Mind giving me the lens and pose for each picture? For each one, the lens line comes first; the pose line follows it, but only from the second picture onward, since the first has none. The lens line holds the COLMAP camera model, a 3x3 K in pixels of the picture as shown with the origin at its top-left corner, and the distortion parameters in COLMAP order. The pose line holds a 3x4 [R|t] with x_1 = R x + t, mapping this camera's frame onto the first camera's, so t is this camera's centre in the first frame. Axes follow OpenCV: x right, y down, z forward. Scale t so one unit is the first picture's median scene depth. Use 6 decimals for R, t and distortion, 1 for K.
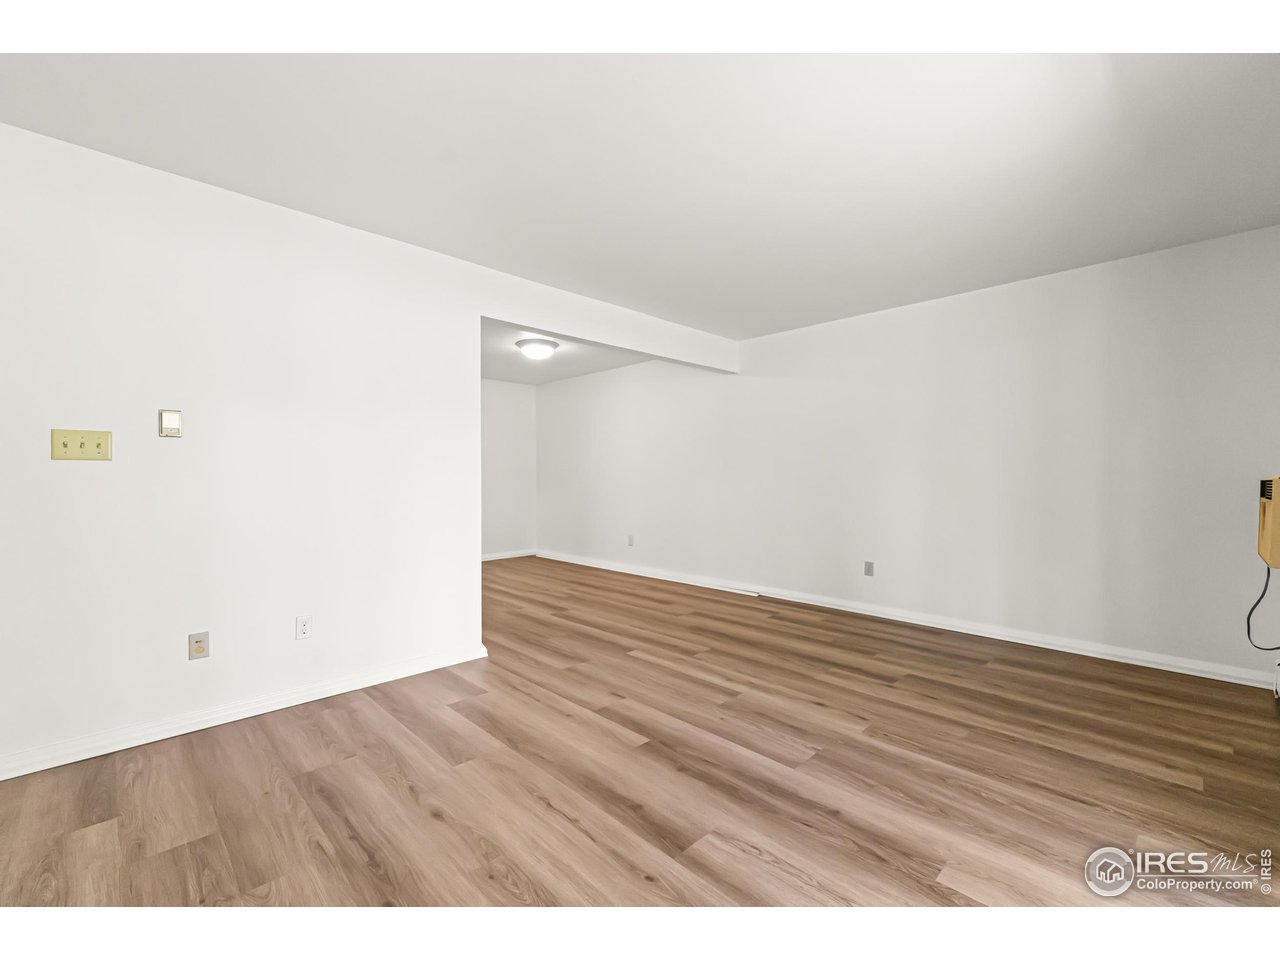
lens RADIAL K [[542.0, 0, 643.1], [0, 542.0, 477.2], [0, 0, 1]] dist [0.001766, -0.000105]
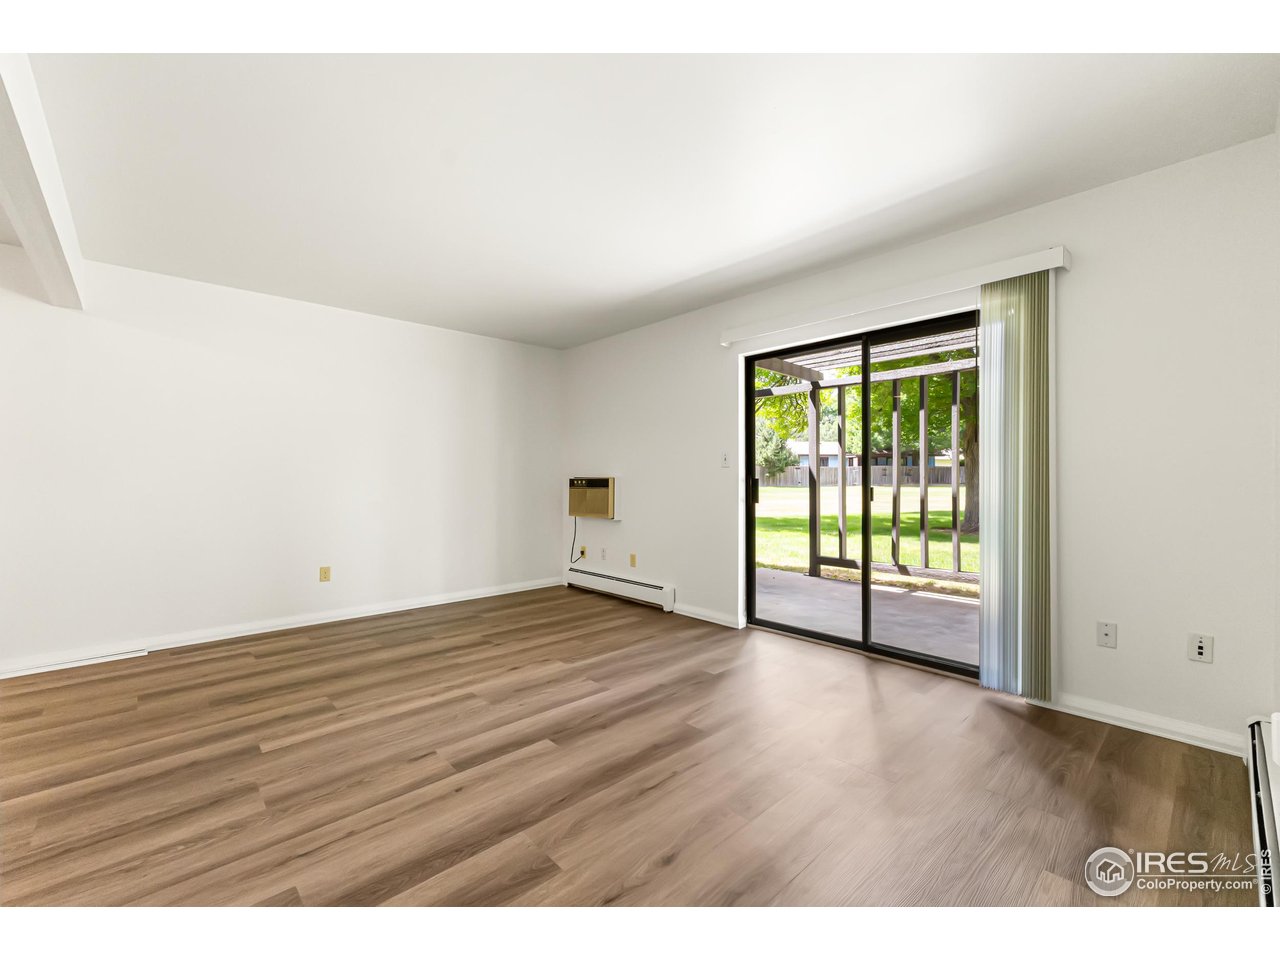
lens RADIAL K [[542.0, 0, 643.1], [0, 542.0, 477.2], [0, 0, 1]] dist [0.001766, -0.000105]
pose [[0.031117, -0.002409, 0.999513, -0.837883], [0.003111, 0.999992, 0.002313, -0.001955], [-0.999511, 0.003037, 0.031124, 0.671109]]
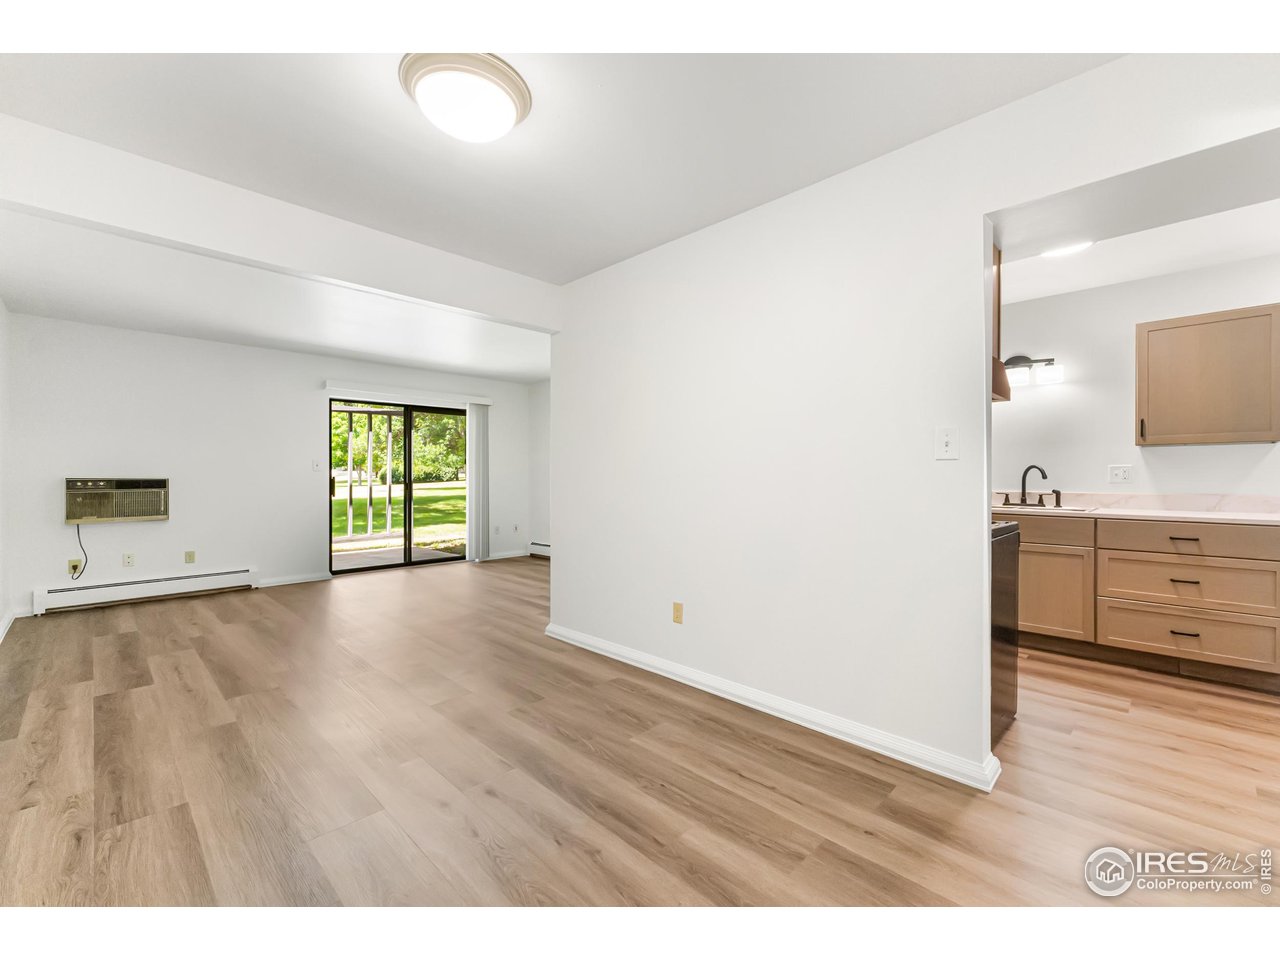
lens RADIAL K [[542.0, 0, 643.1], [0, 542.0, 477.2], [0, 0, 1]] dist [0.001766, -0.000105]
pose [[-0.999912, 0.000927, -0.013271, -0.602555], [0.000910, 0.999999, 0.001335, -0.002872], [0.013273, 0.001323, -0.999911, 2.690099]]
